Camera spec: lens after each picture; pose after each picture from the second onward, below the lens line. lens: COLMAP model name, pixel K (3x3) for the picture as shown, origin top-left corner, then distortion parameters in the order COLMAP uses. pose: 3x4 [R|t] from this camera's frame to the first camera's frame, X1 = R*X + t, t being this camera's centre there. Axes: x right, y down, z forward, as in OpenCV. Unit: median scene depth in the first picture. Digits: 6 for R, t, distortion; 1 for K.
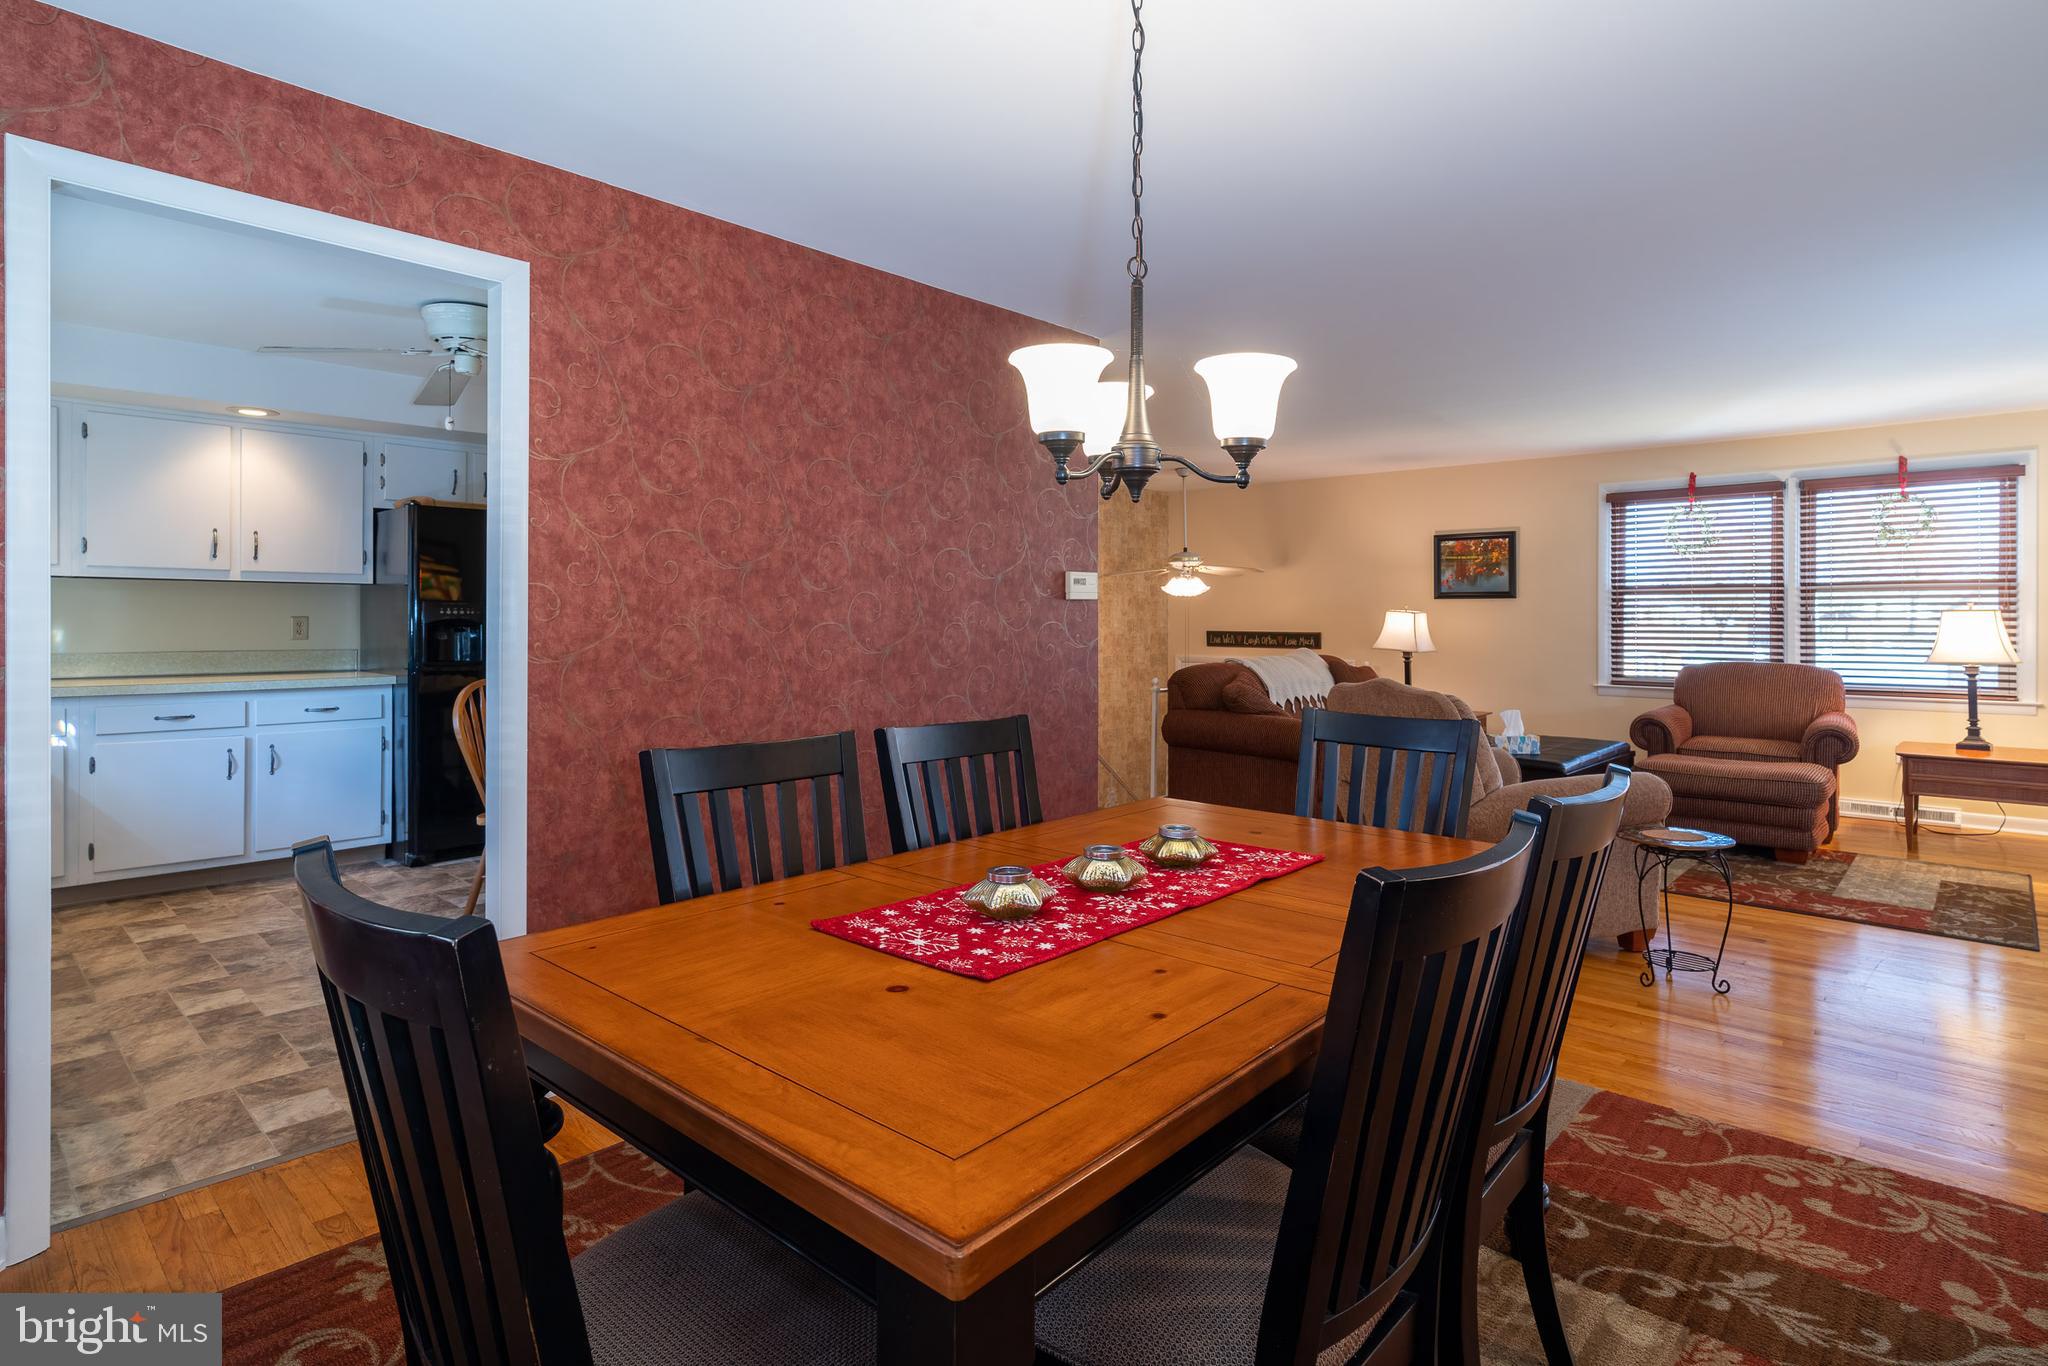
lens RADIAL K [[1052.9, 0, 1023.6], [0, 1052.9, 602.4], [0, 0, 1]] dist [-0.013060, 0.007120]
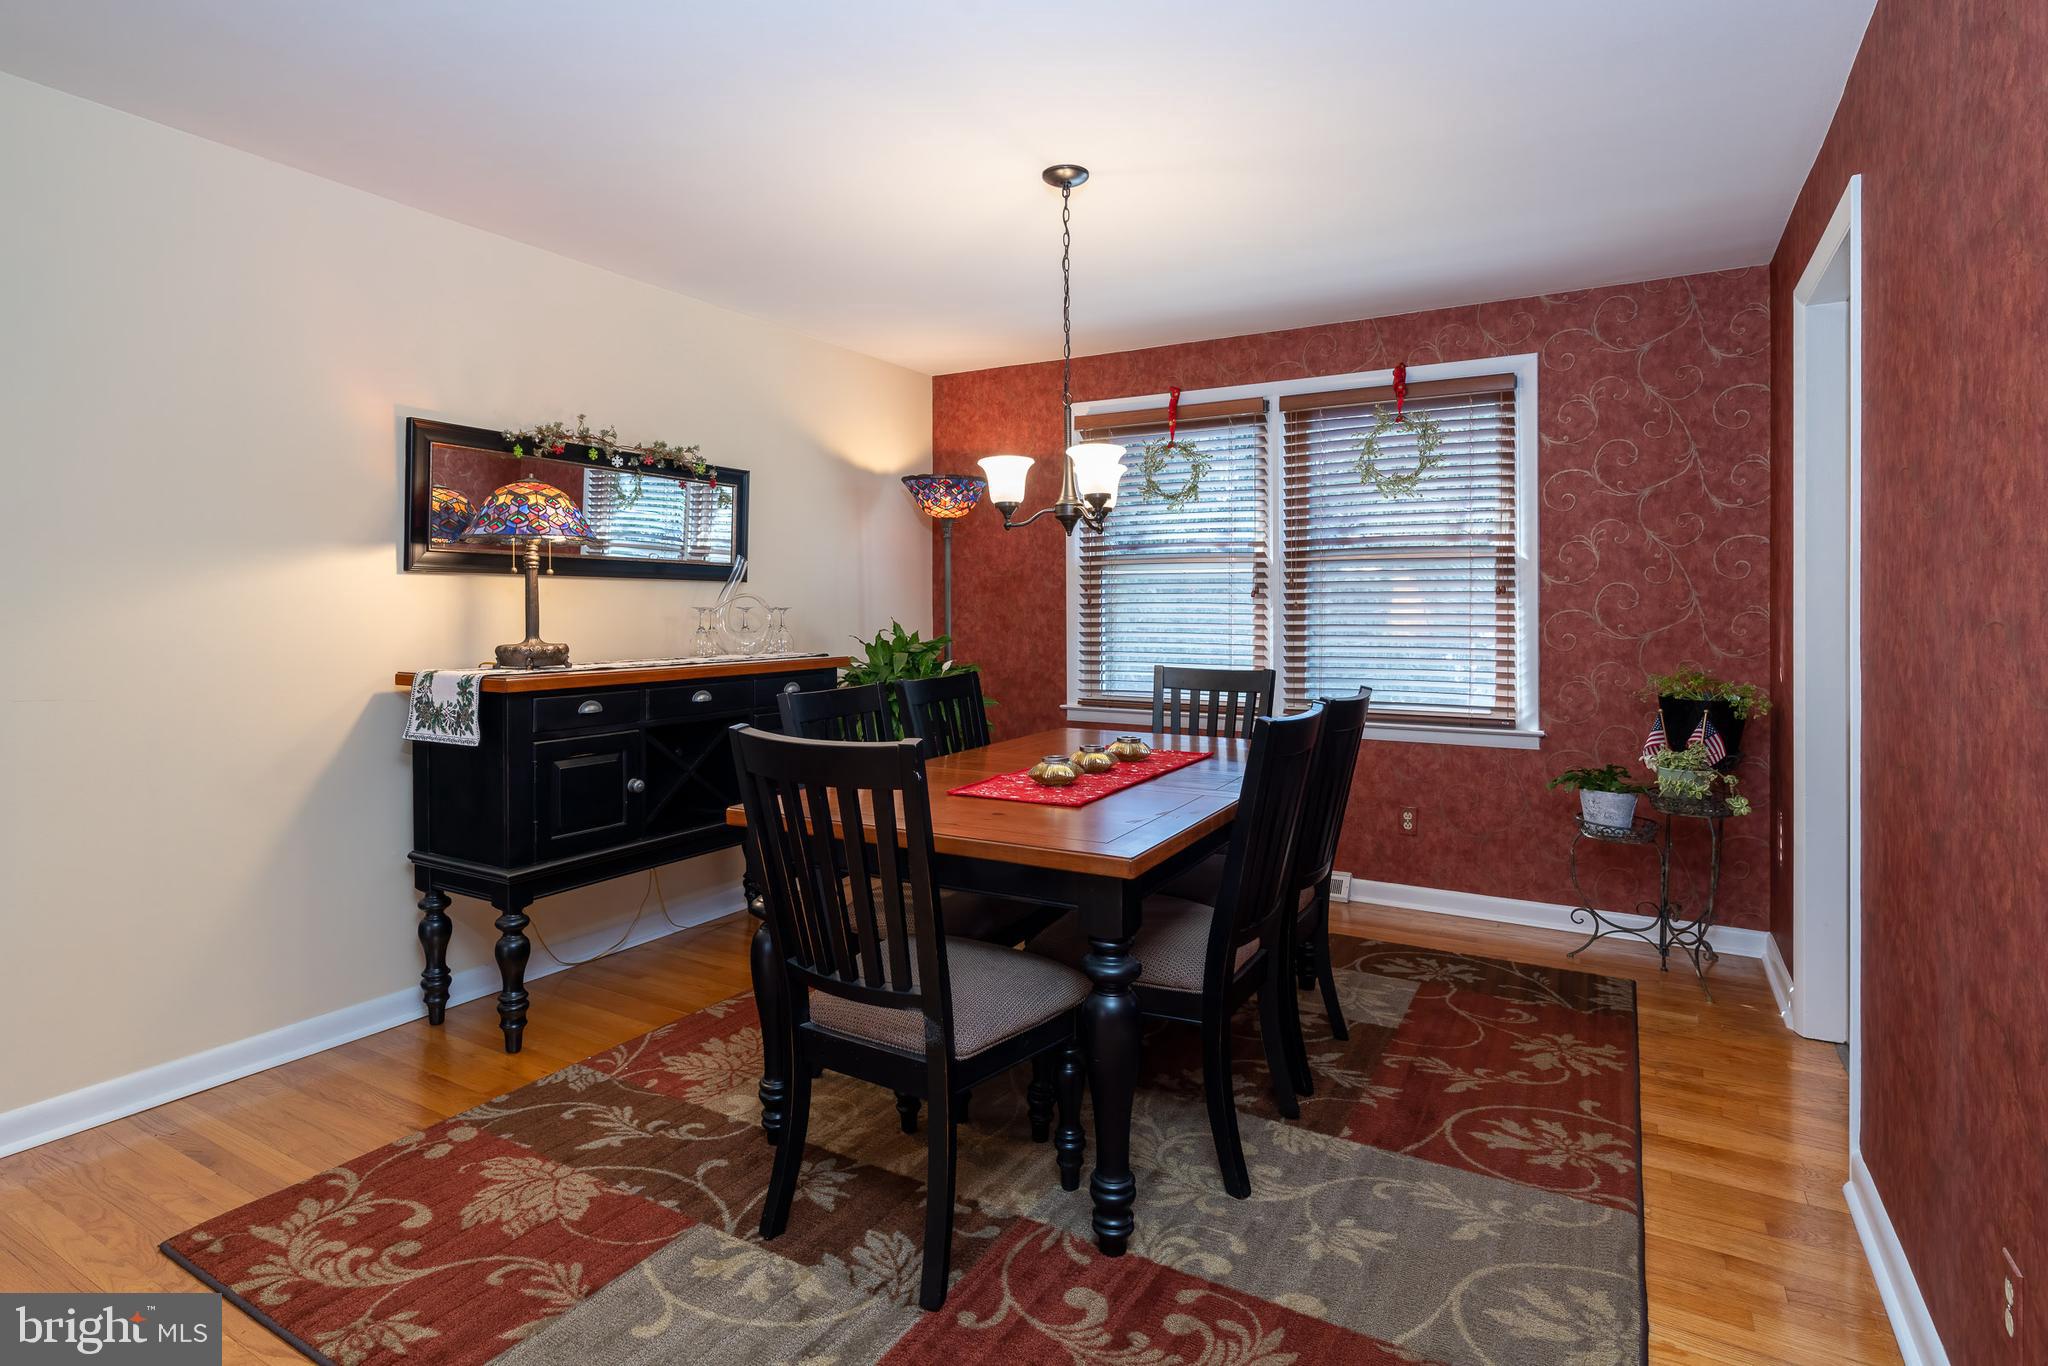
lens RADIAL K [[1052.9, 0, 994.9], [0, 1052.9, 626.4], [0, 0, 1]] dist [-0.013060, 0.007120]
pose [[-0.981040, 0.001168, -0.193803, 0.254305], [0.000237, 0.999988, 0.004825, 0.018694], [0.193806, 0.004688, -0.981029, 1.204899]]
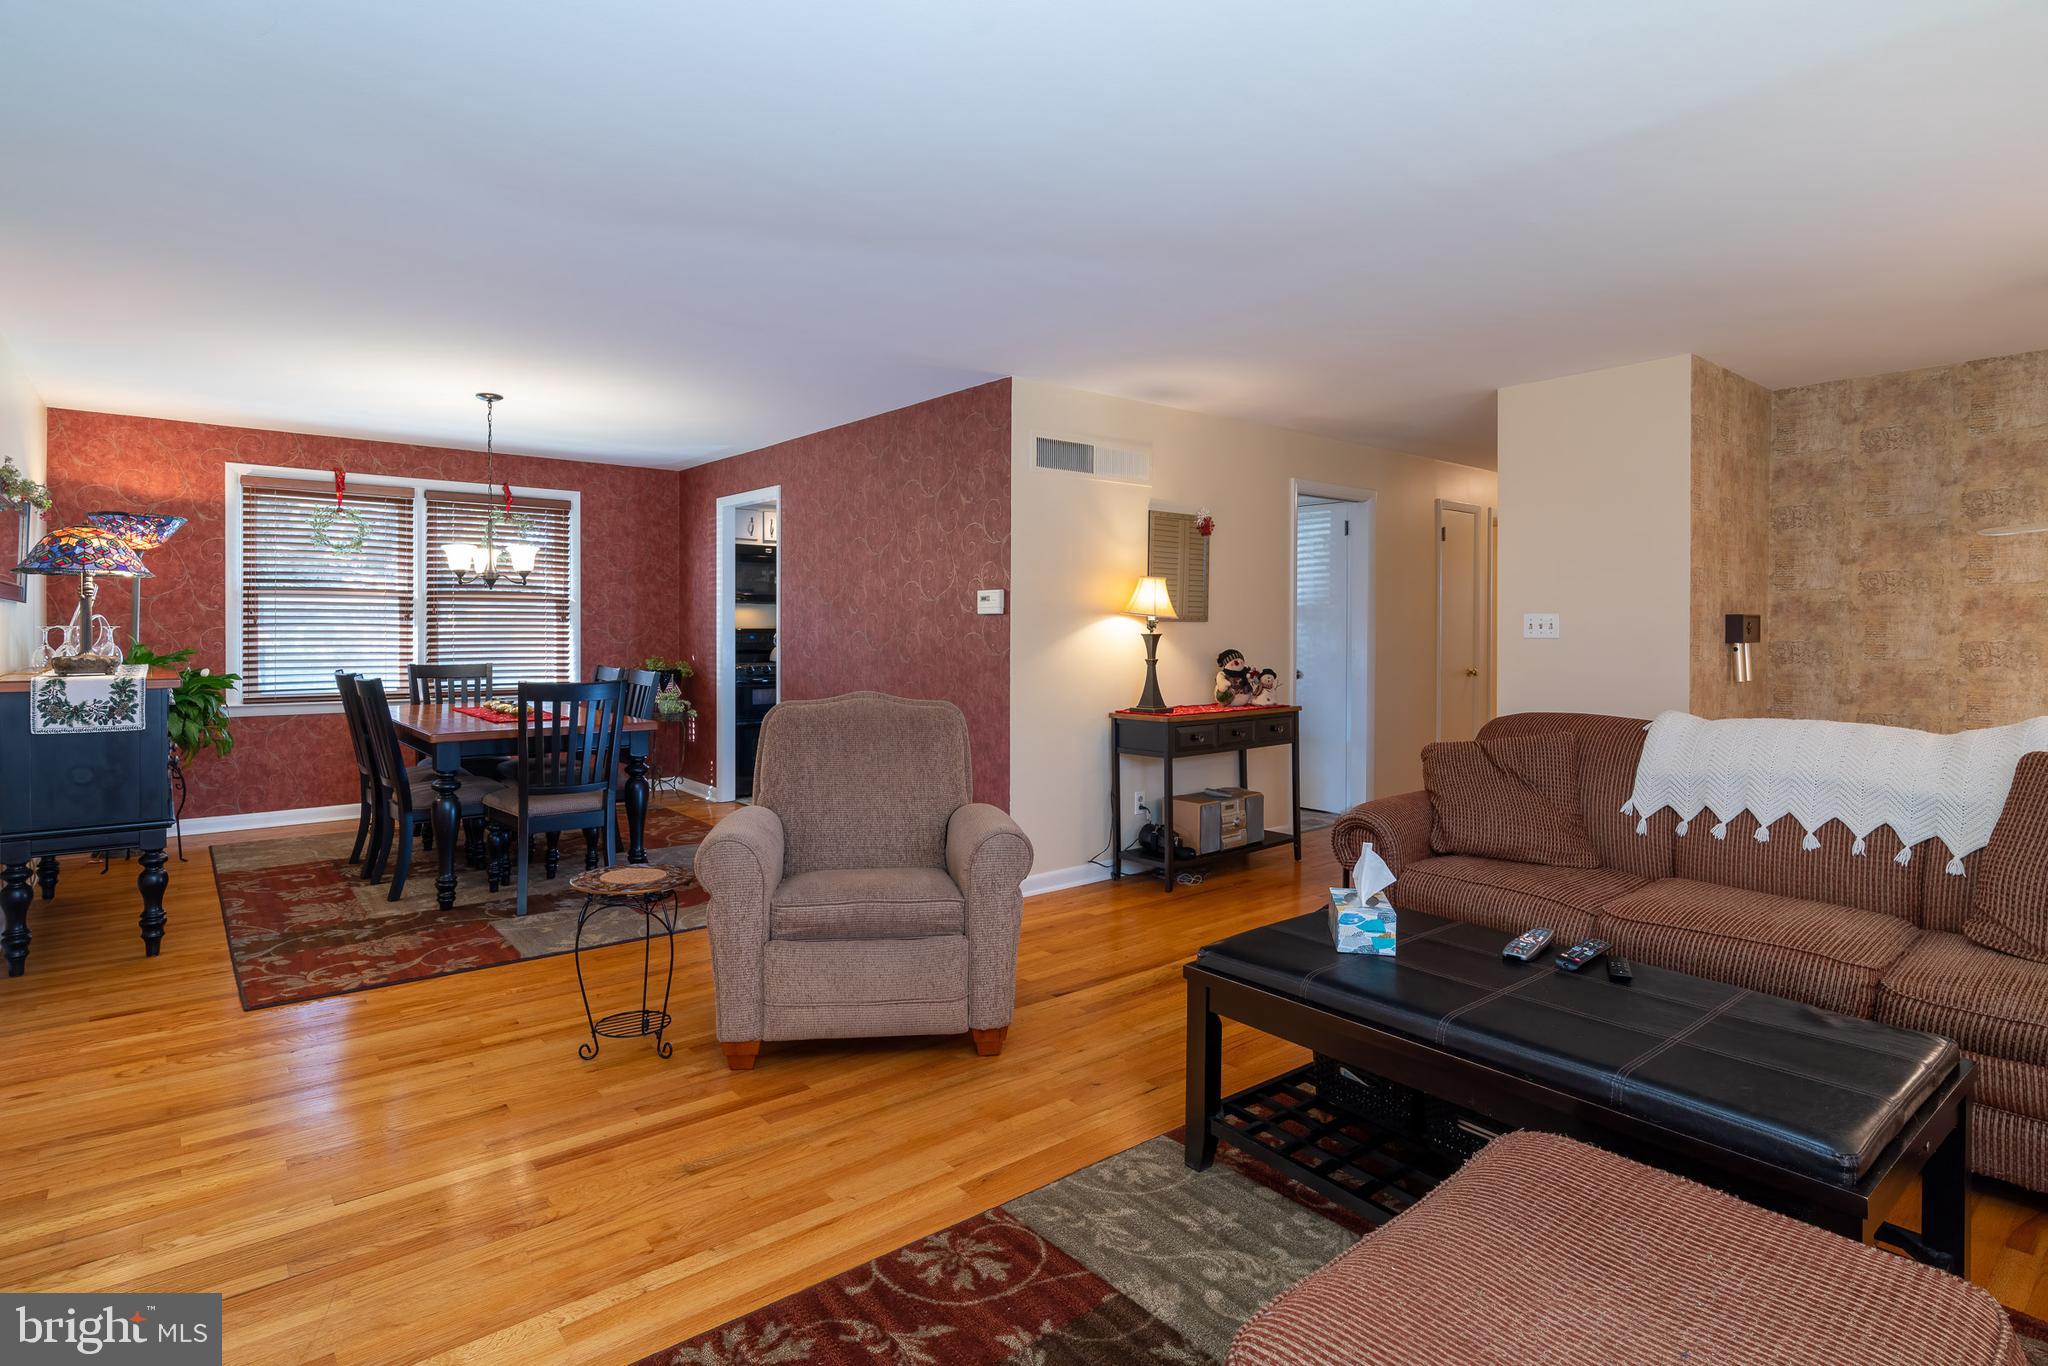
lens RADIAL K [[1052.9, 0, 1019.3], [0, 1052.9, 624.5], [0, 0, 1]] dist [-0.013060, 0.007120]
pose [[-0.141803, -0.005878, -0.989877, 1.375696], [0.008175, 0.999941, -0.007109, 0.020284], [0.989861, -0.009100, -0.141747, 1.377467]]
